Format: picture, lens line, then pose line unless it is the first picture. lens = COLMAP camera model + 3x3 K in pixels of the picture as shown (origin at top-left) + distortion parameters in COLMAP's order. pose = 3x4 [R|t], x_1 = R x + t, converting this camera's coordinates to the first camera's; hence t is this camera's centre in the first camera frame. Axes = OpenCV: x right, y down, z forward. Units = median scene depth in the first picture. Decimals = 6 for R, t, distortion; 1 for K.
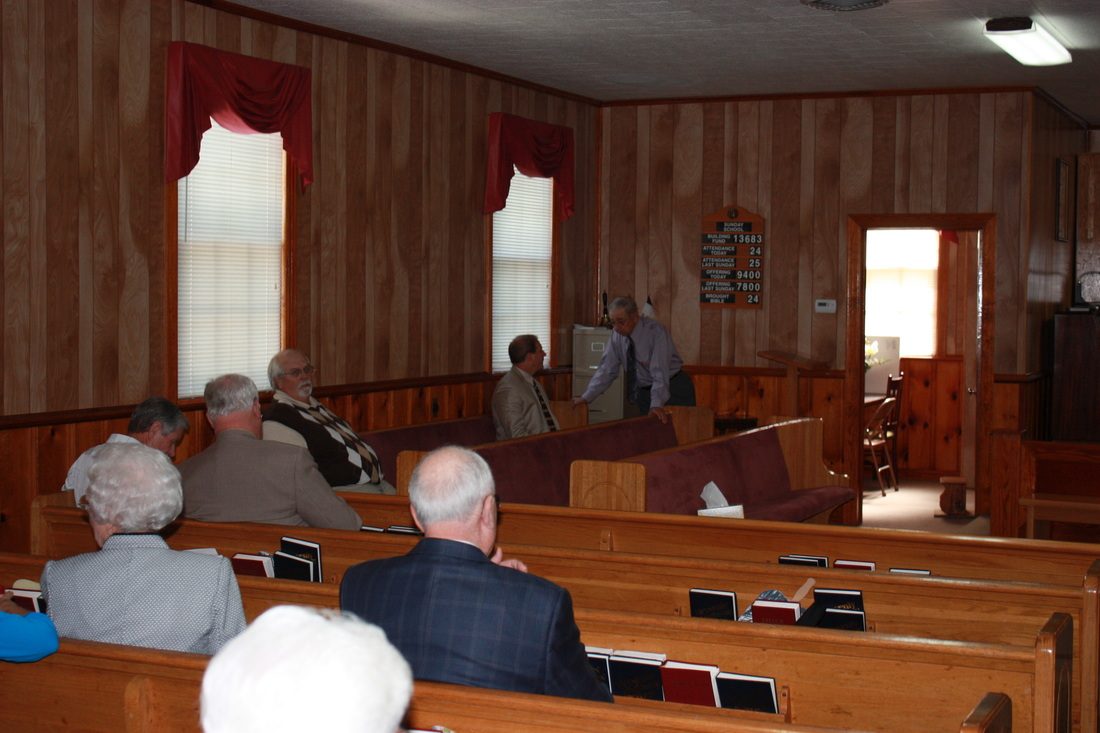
lens RADIAL K [[1750.2, 0, 549.6], [0, 1750.2, 375.9], [0, 0, 1]] dist [-0.011490, 0.056420]
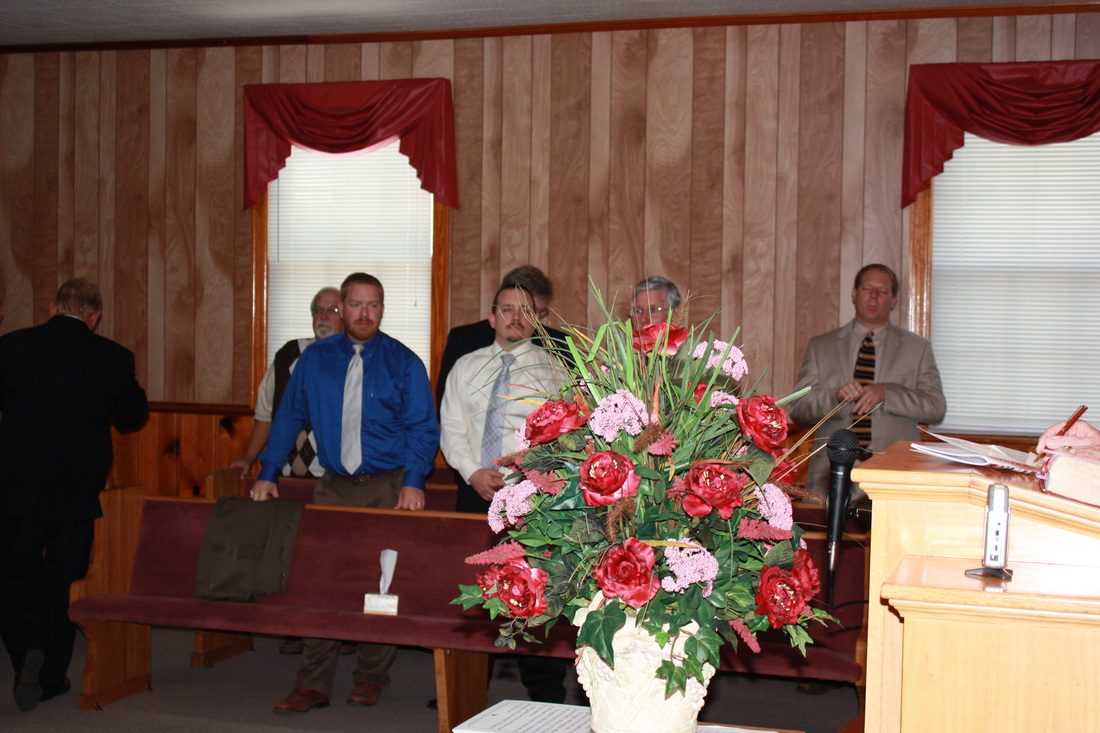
lens RADIAL K [[1750.2, 0, 549.6], [0, 1750.2, 375.9], [0, 0, 1]] dist [-0.011490, 0.056420]
pose [[0.093473, 0.024637, -0.995317, 0.733914], [-0.063931, 0.997779, 0.018694, -0.029832], [0.993567, 0.061884, 0.094841, 0.863921]]
